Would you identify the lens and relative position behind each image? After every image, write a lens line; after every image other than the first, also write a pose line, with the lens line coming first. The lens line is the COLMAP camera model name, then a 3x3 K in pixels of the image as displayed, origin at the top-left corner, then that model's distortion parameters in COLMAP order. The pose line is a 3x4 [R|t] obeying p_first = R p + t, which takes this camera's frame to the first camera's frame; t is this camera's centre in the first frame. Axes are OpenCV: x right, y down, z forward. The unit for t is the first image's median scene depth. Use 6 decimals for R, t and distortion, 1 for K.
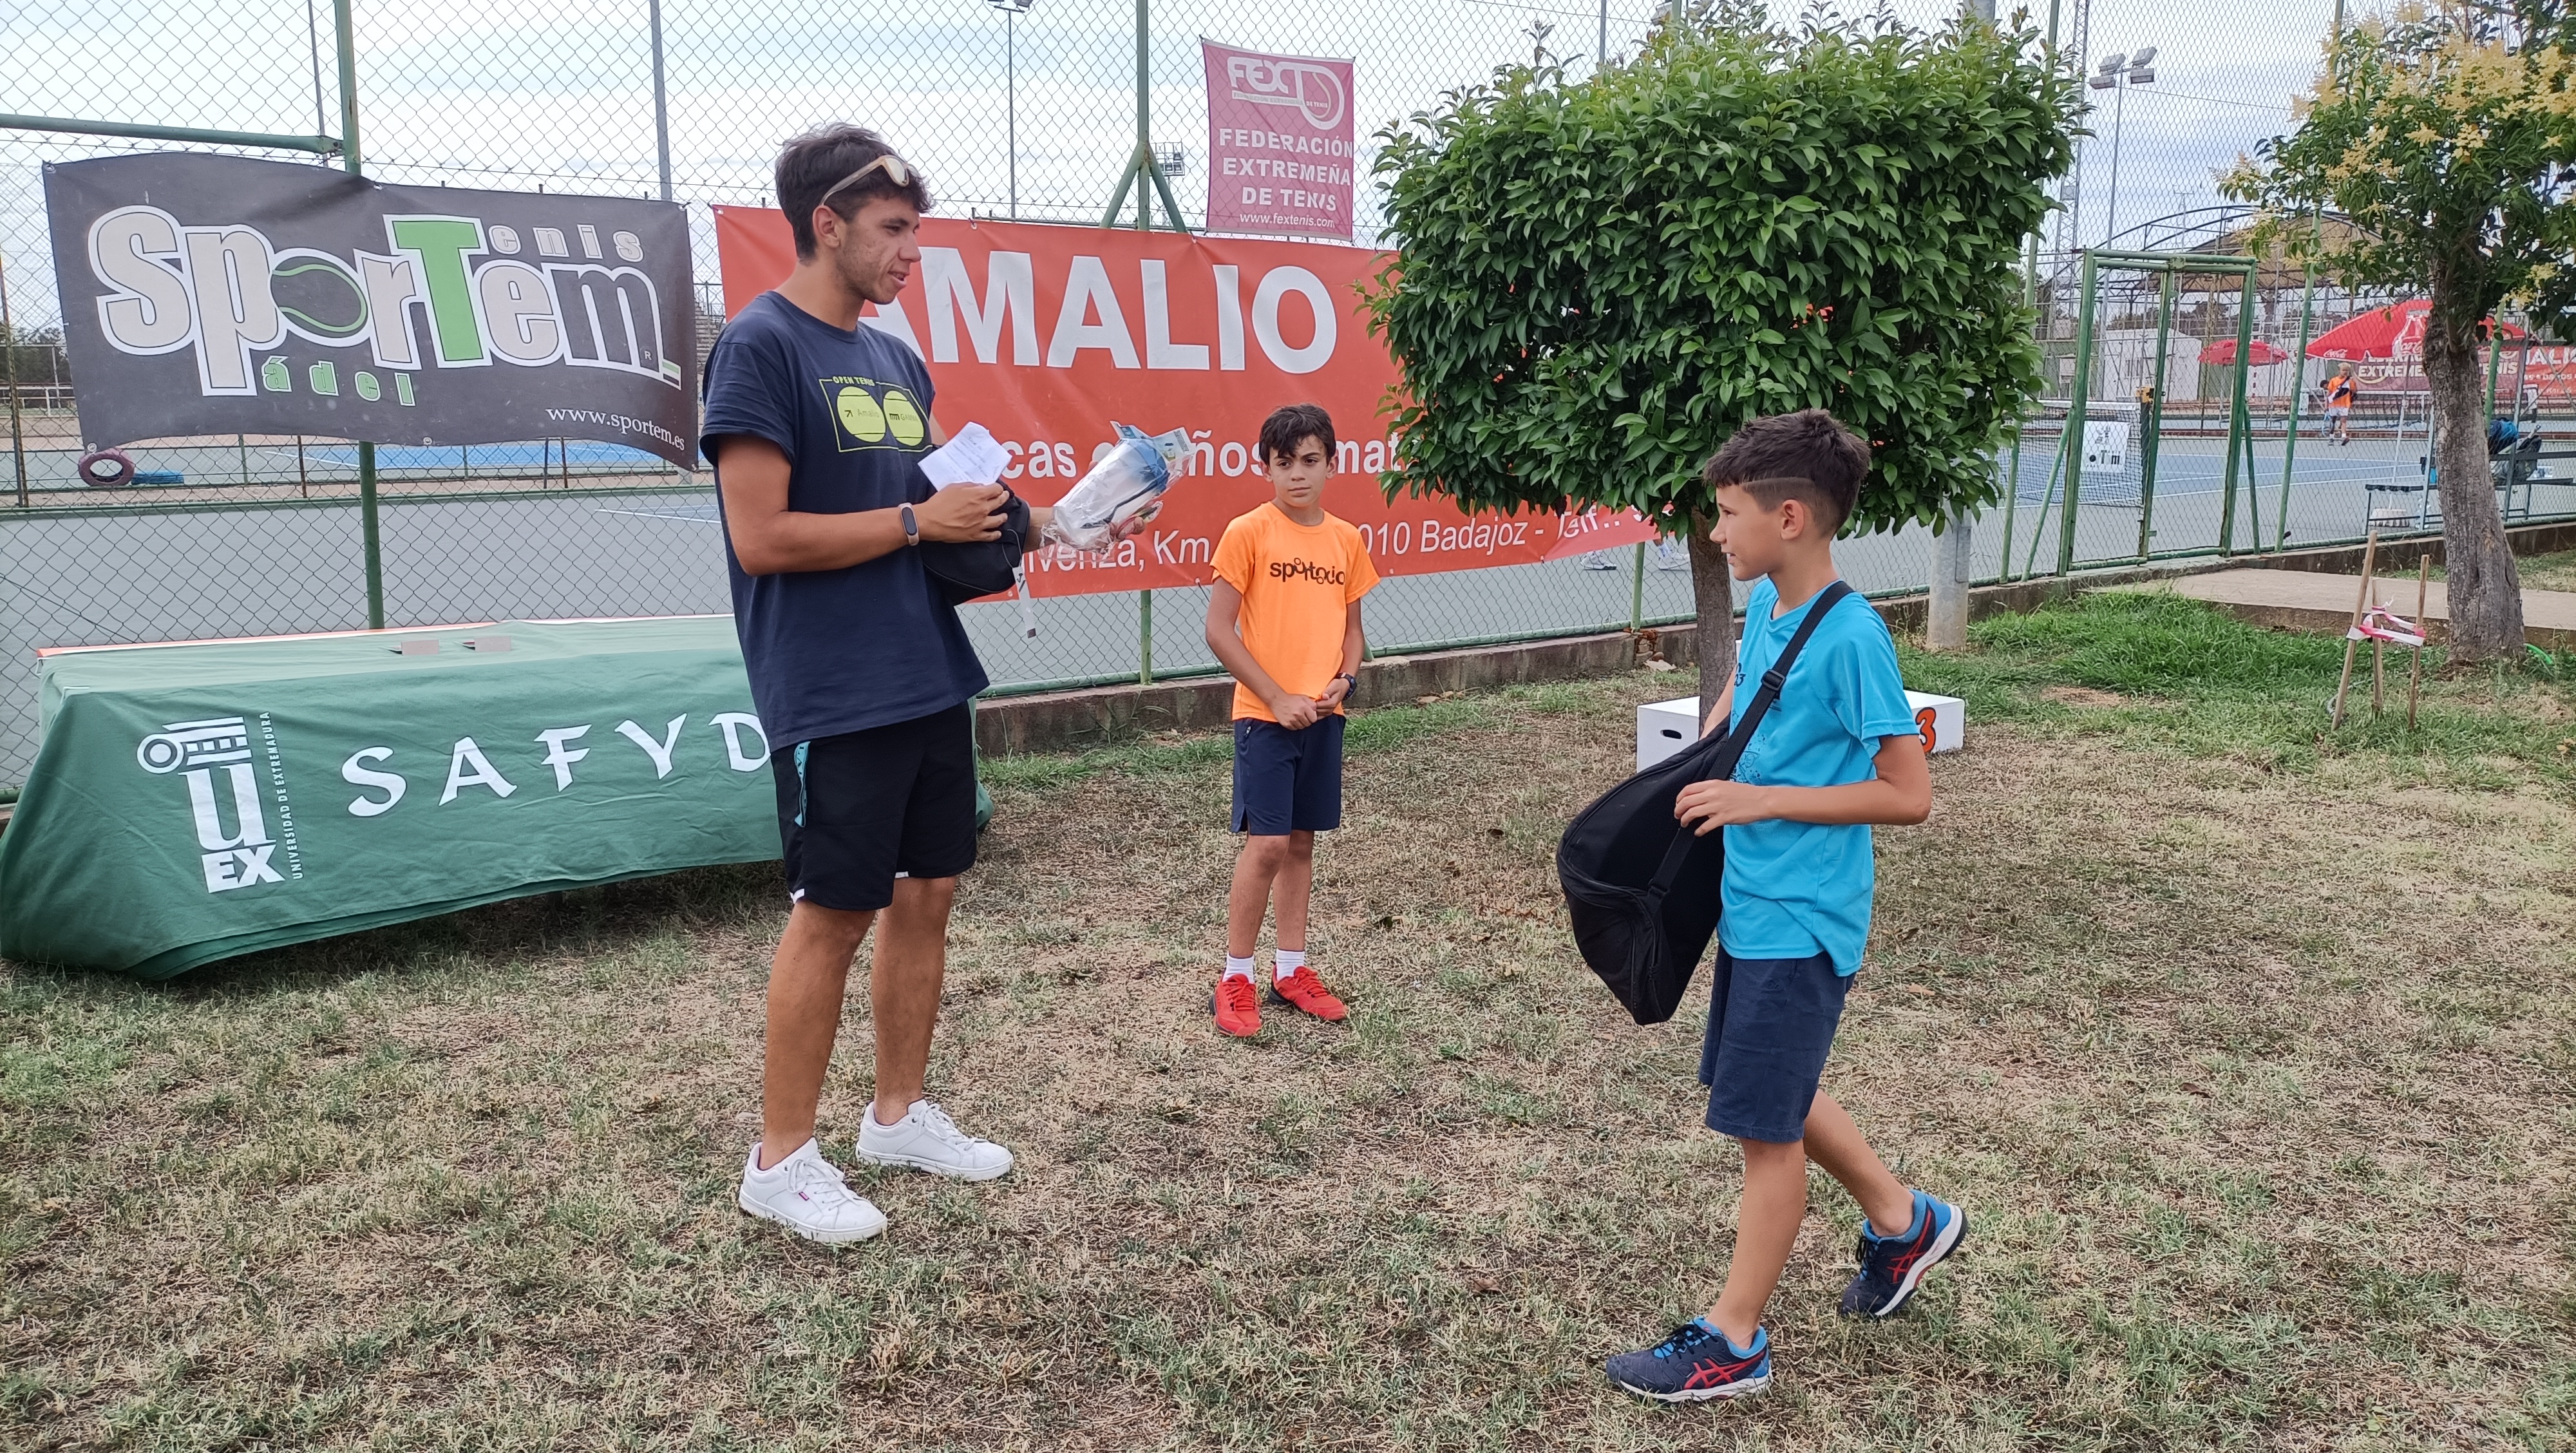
lens RADIAL K [[1980.8, 0, 1293.3], [0, 1980.8, 778.5], [0, 0, 1]] dist [0.051437, -0.072948]
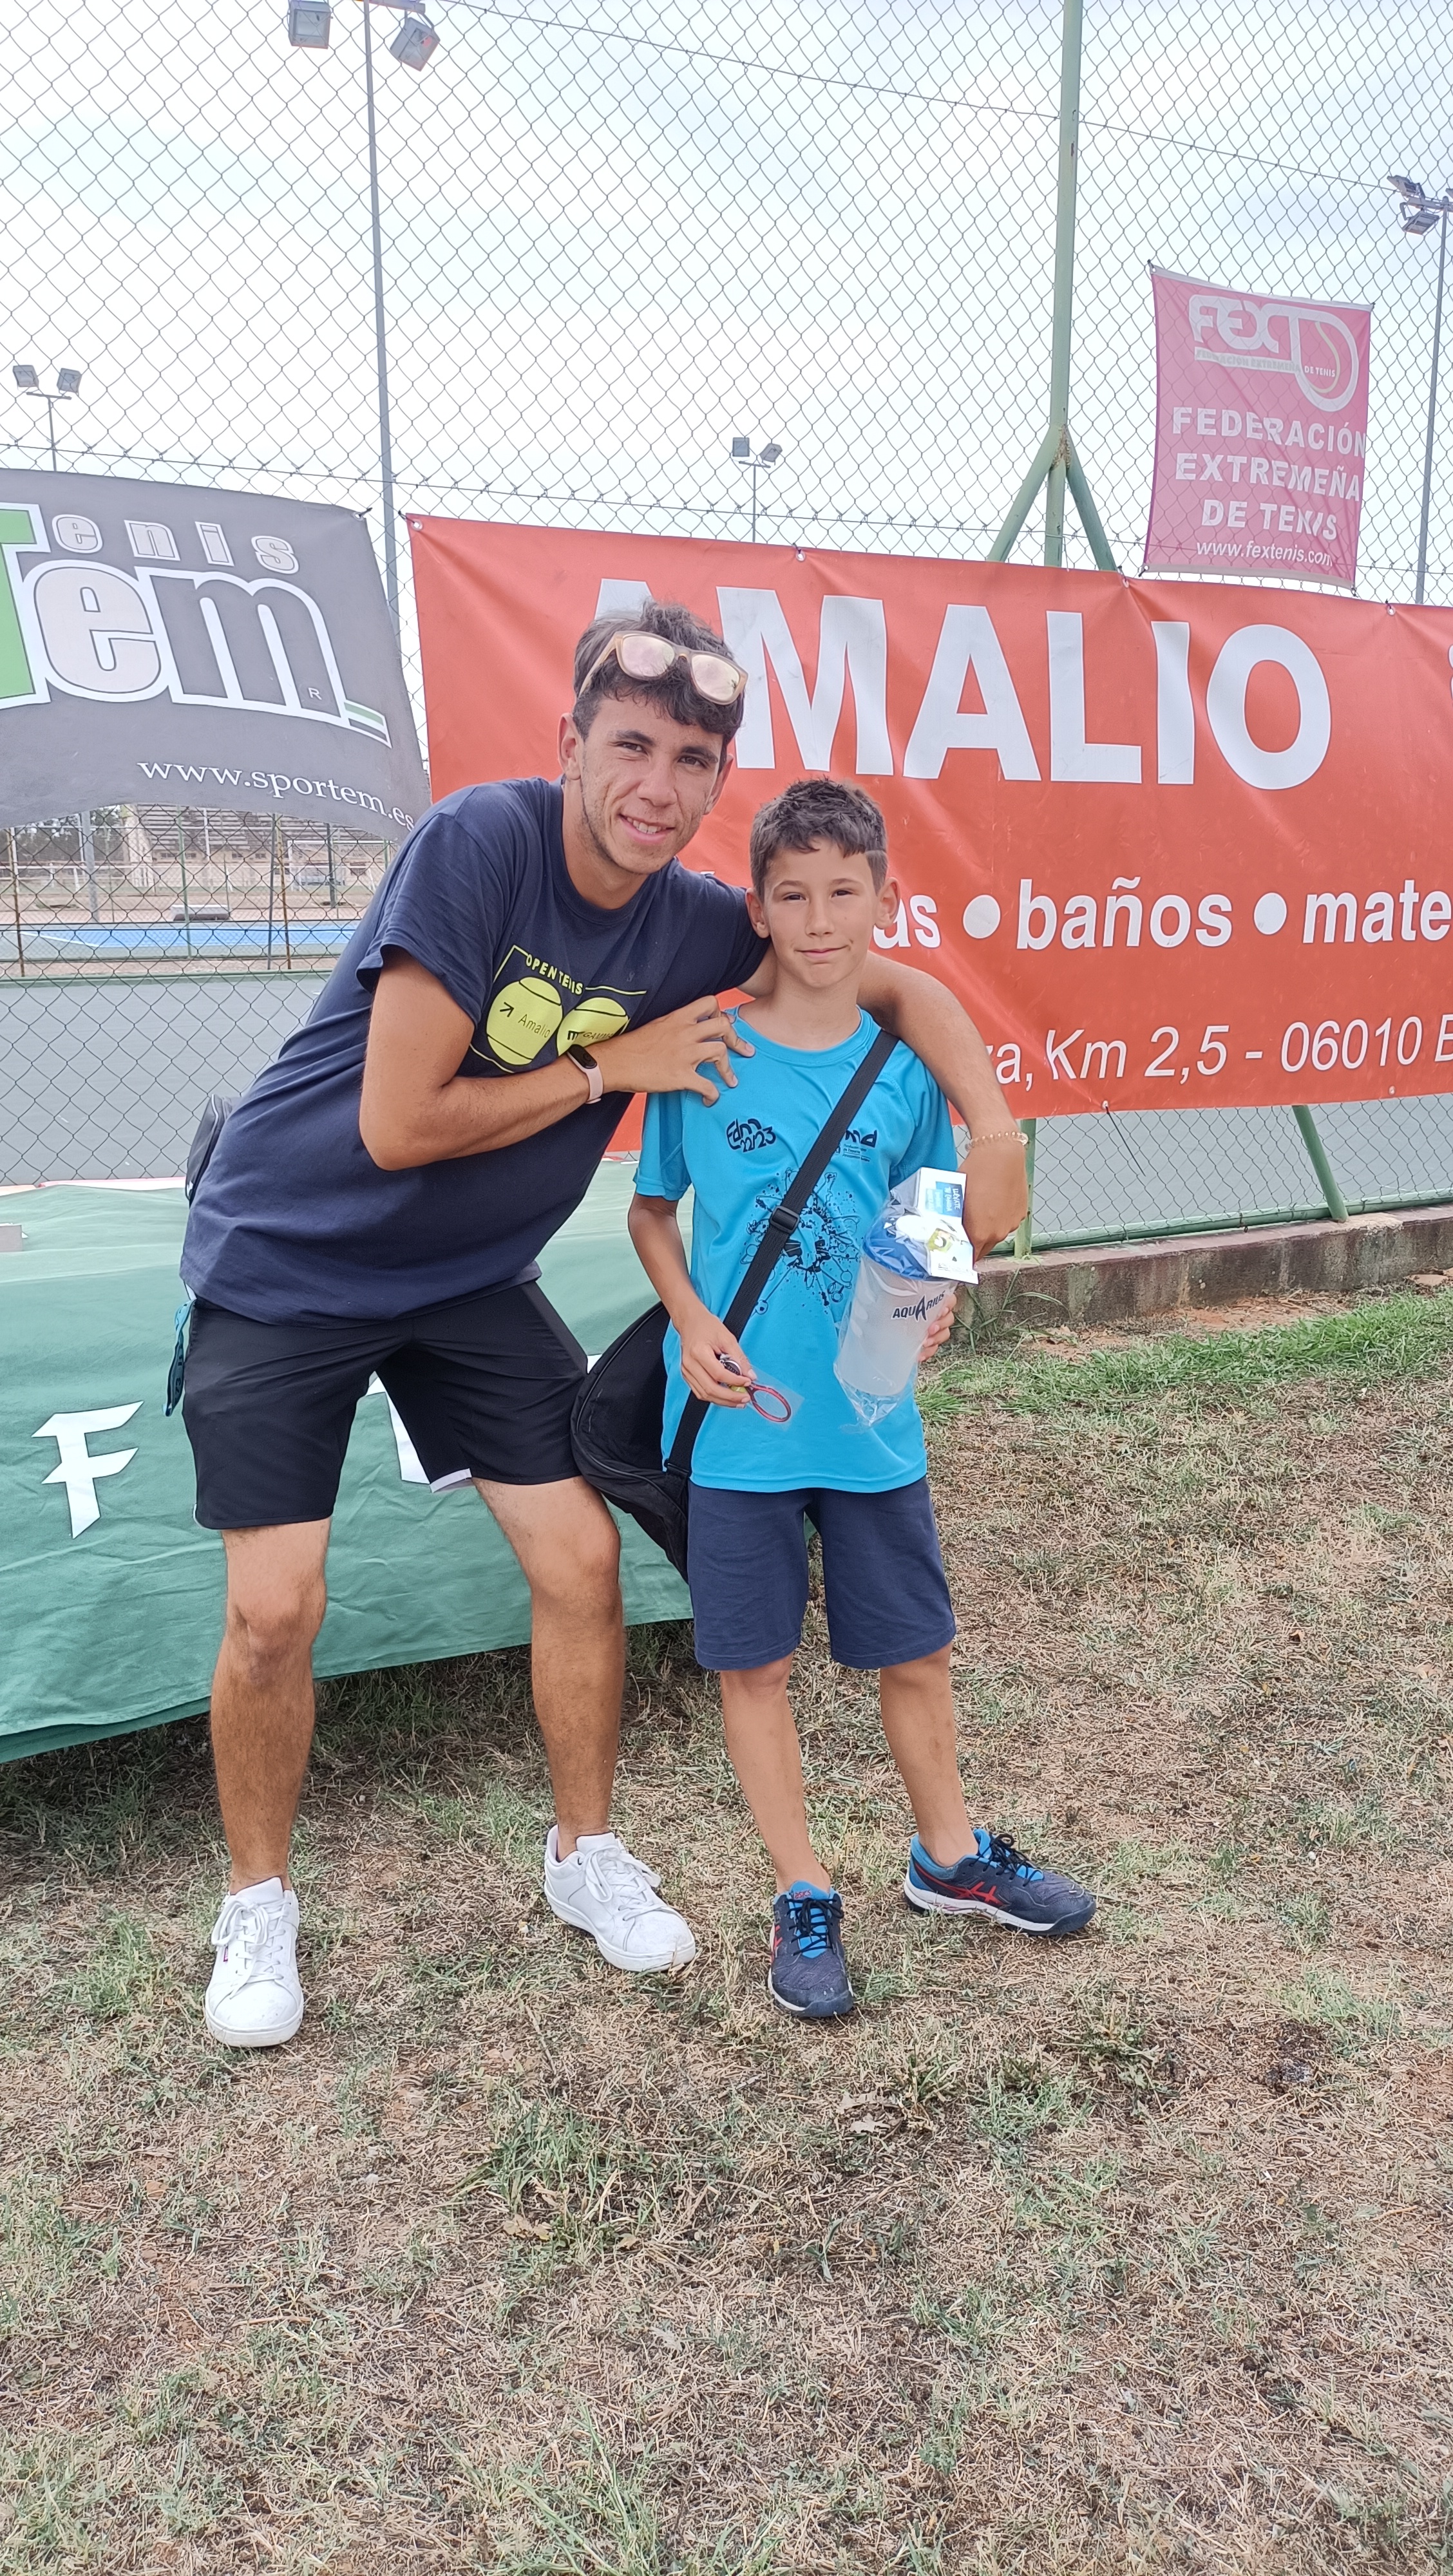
lens RADIAL K [[1980.8, 0, 755.5], [0, 1980.8, 1288.7], [0, 0, 1]] dist [0.051437, -0.072948]
pose [[0.993228, 0.021324, -0.114209, -0.091192], [-0.020399, 0.999749, 0.009258, -0.043042], [0.114377, -0.006865, 0.993414, 0.335940]]
